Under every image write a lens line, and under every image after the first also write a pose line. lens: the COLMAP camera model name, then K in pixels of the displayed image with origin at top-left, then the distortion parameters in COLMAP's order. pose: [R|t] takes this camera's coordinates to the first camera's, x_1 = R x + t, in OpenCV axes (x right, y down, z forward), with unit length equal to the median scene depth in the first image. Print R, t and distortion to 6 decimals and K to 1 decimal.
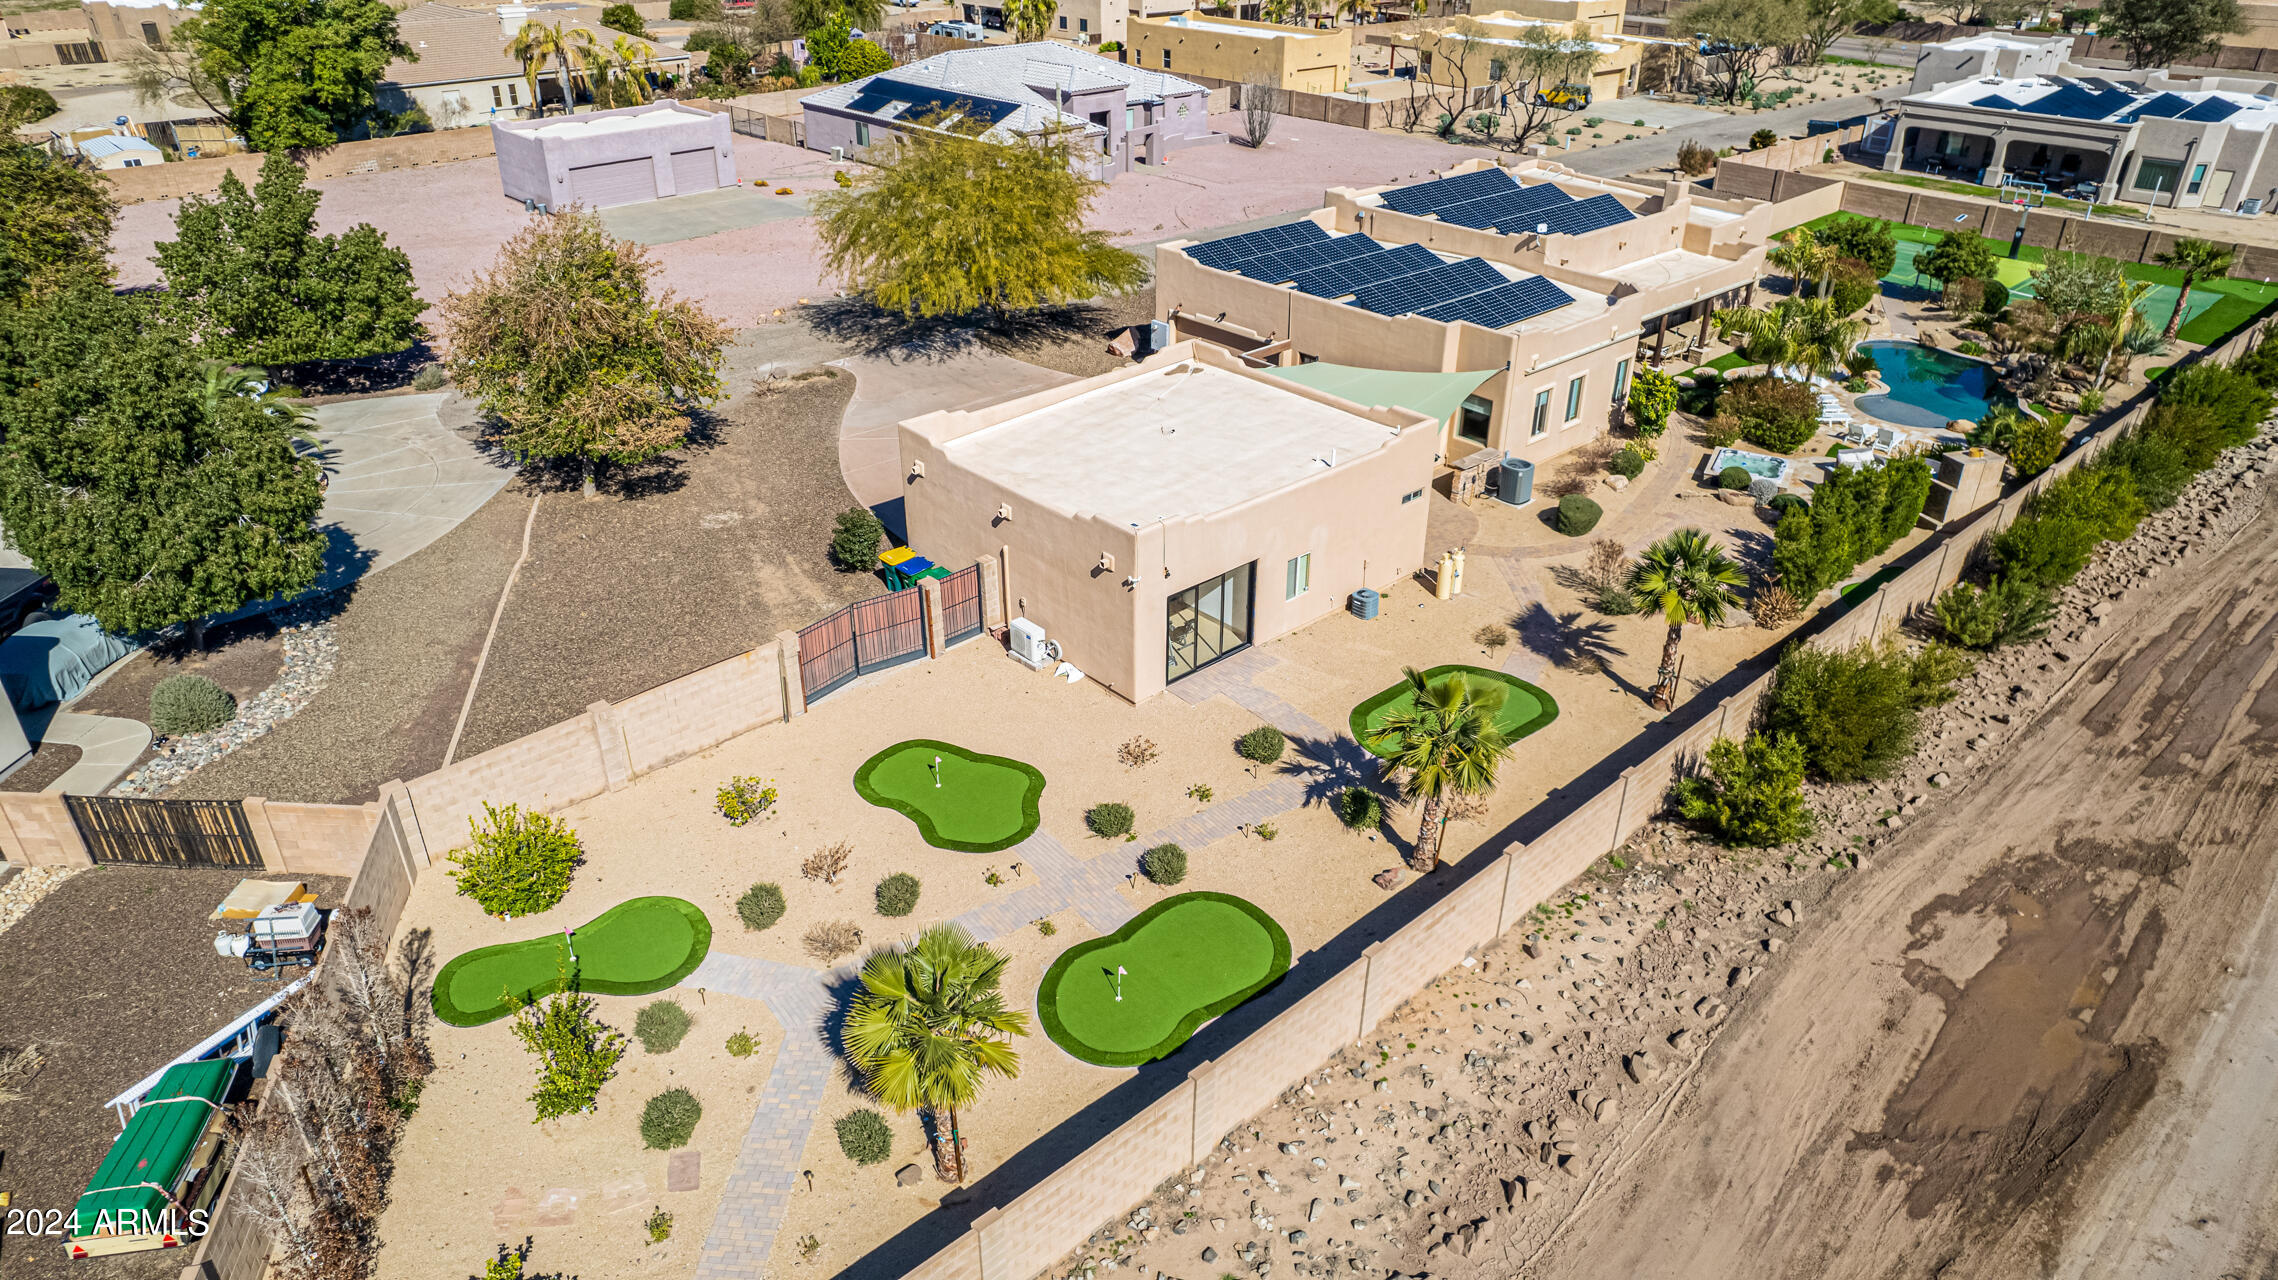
lens RADIAL K [[1455.1, 0, 1140.0], [0, 1455.1, 643.3], [0, 0, 1]] dist [-0.079562, 0.069611]
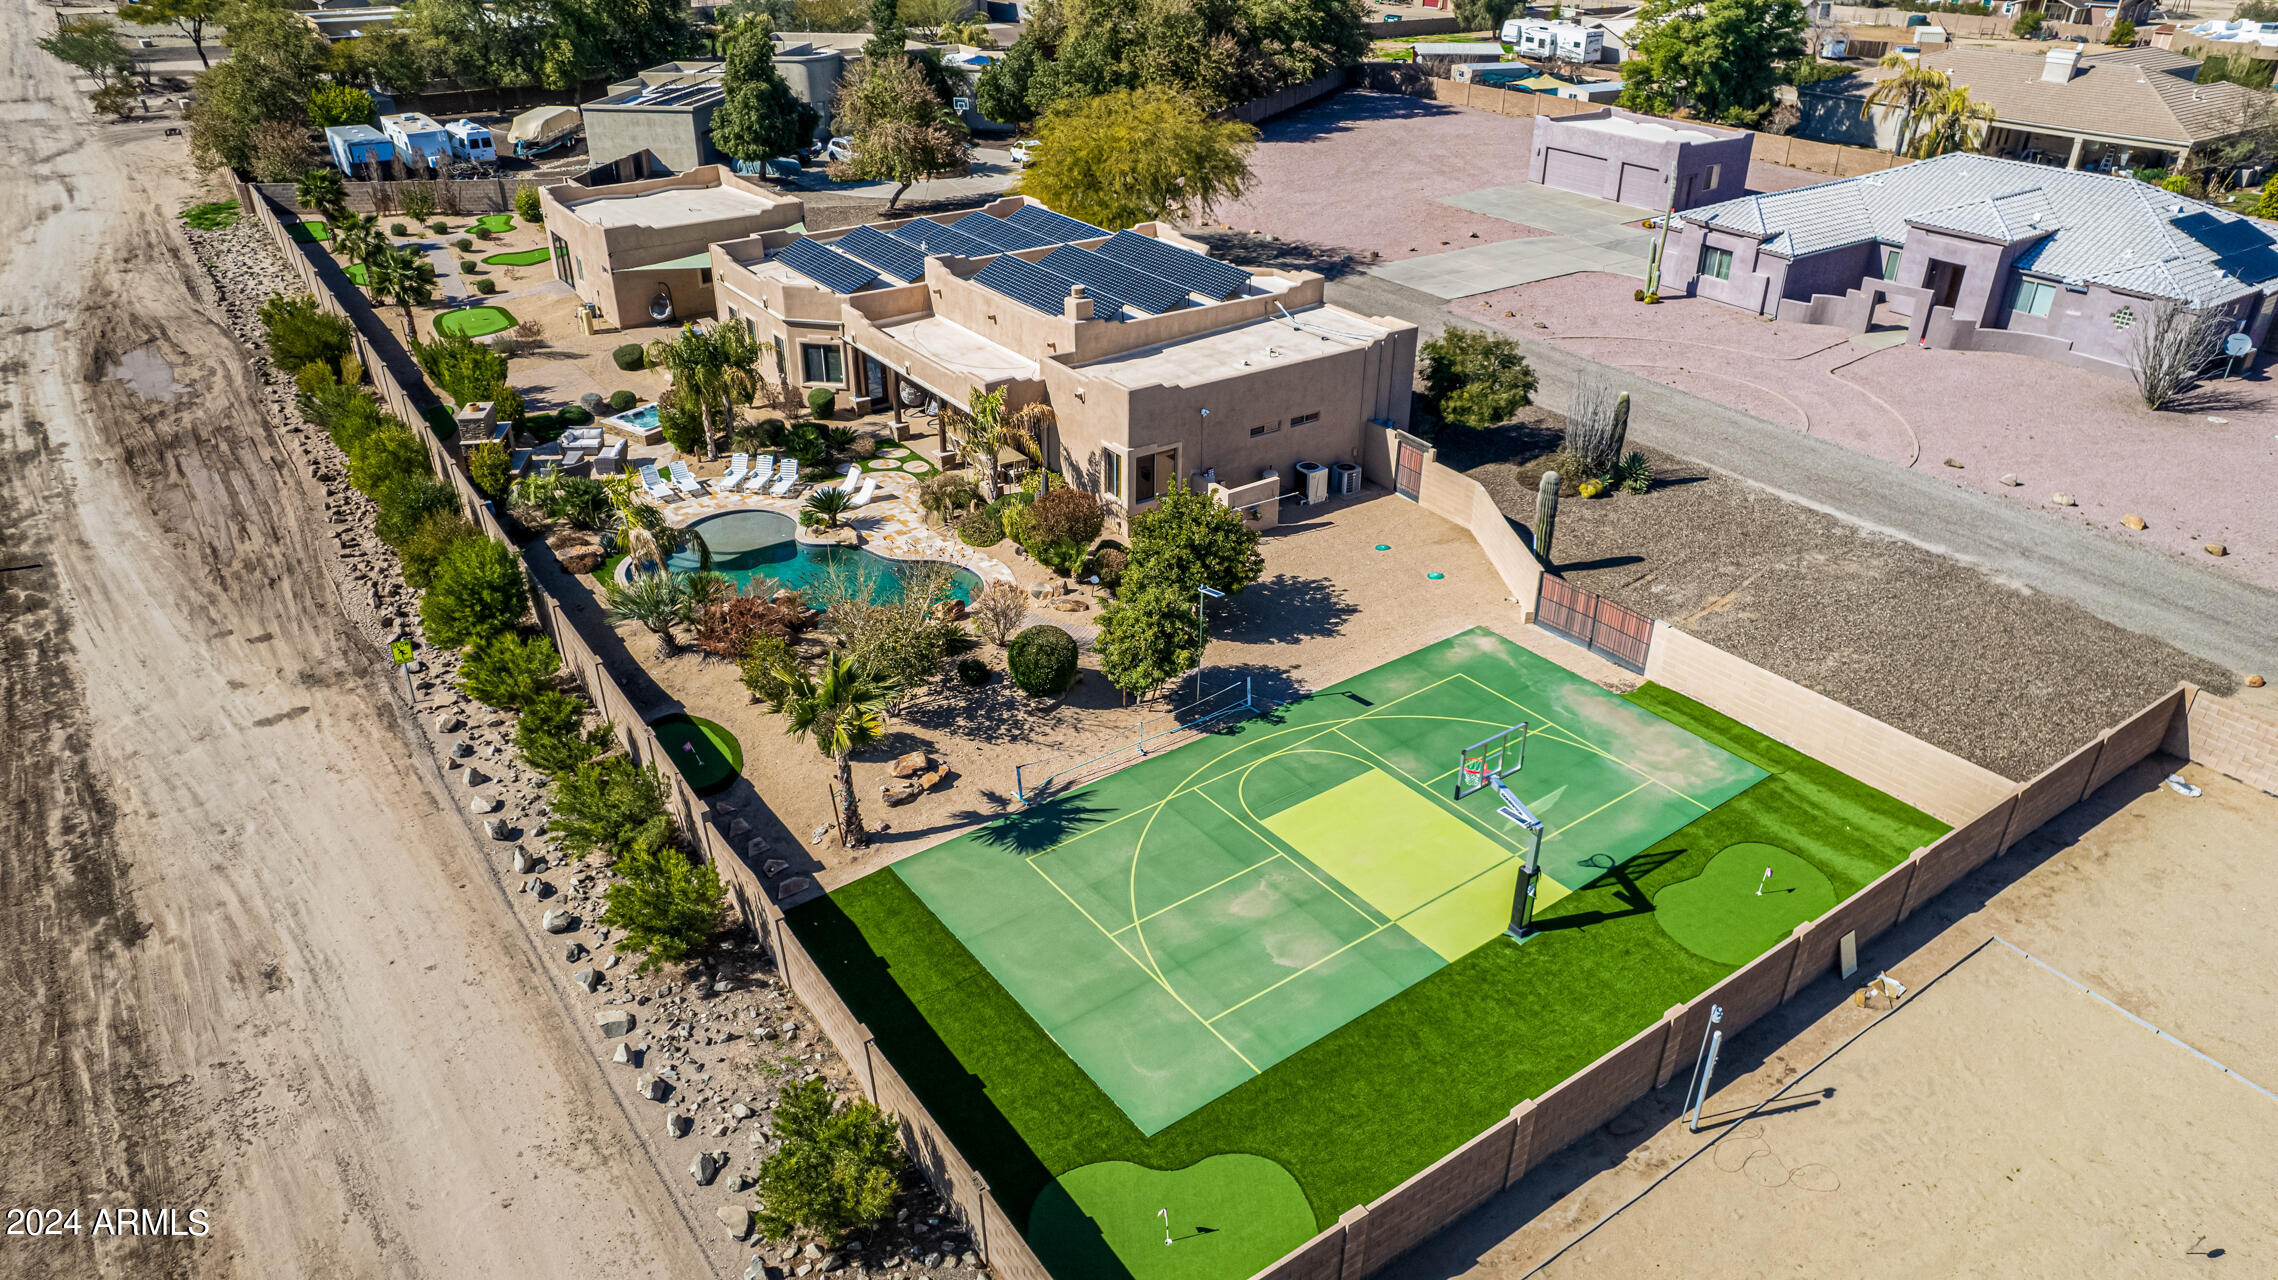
lens RADIAL K [[1480.2, 0, 1139.1], [0, 1480.2, 607.5], [0, 0, 1]] dist [-0.098071, 0.103995]
pose [[-0.129632, 0.456177, -0.880396, 1.778390], [-0.488740, 0.743144, 0.457023, -0.888359], [0.862745, 0.489530, 0.126617, 1.525148]]
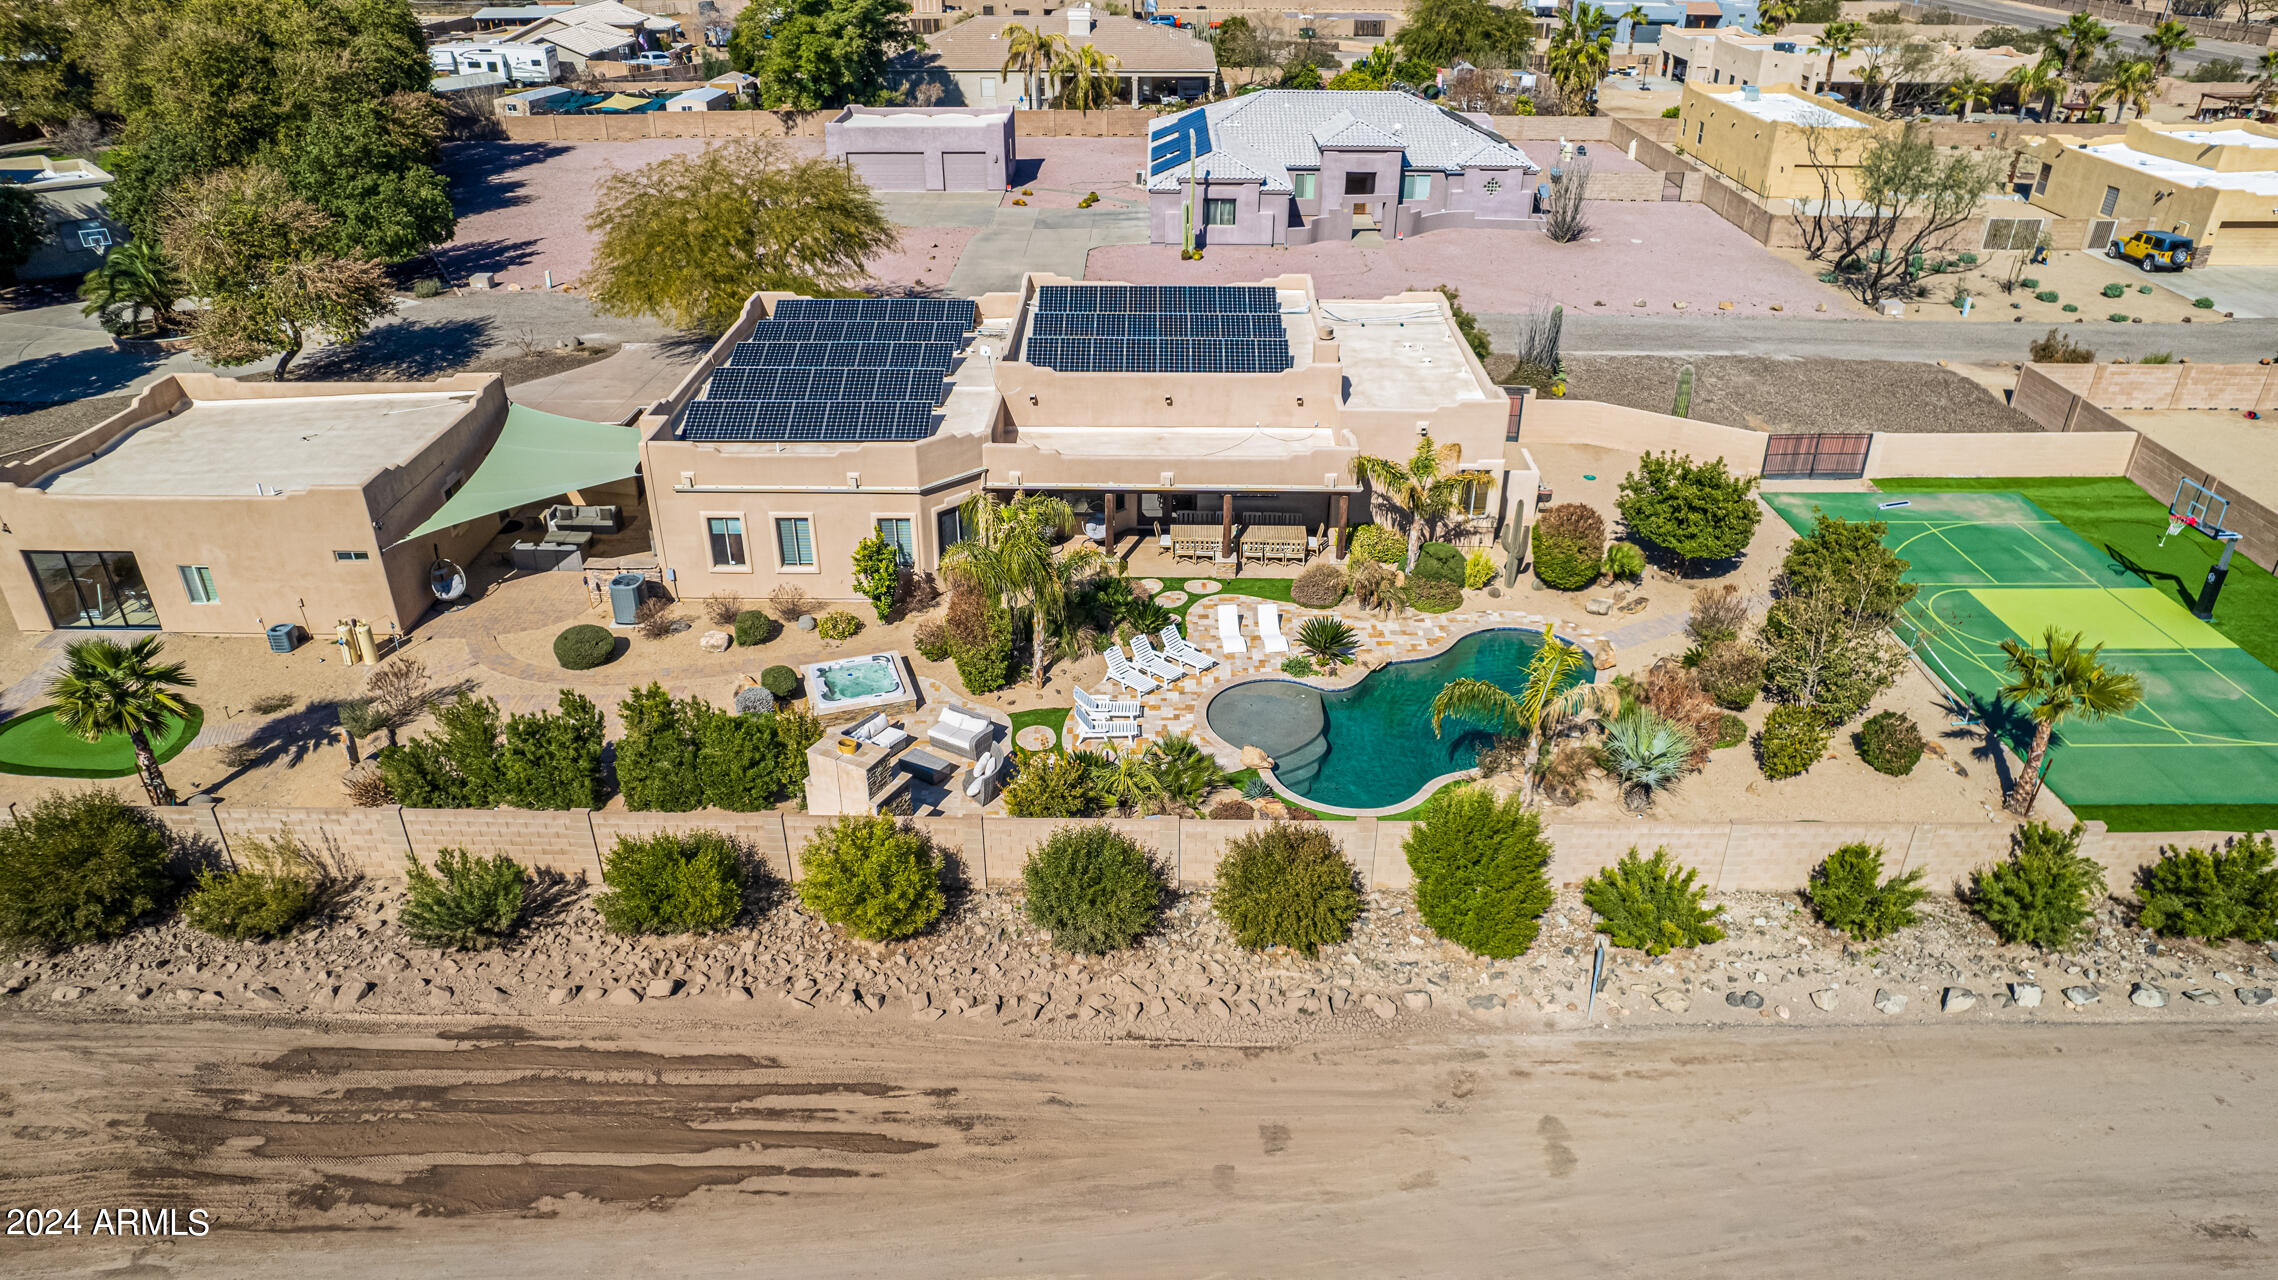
lens RADIAL K [[1466.0, 0, 1139.6], [0, 1466.0, 628.2], [0, 0, 1]] dist [-0.081124, 0.075619]
pose [[0.729197, 0.322530, -0.603527, 1.222990], [-0.334066, 0.937505, 0.097384, -0.339194], [0.597219, 0.130606, 0.791373, 0.551813]]
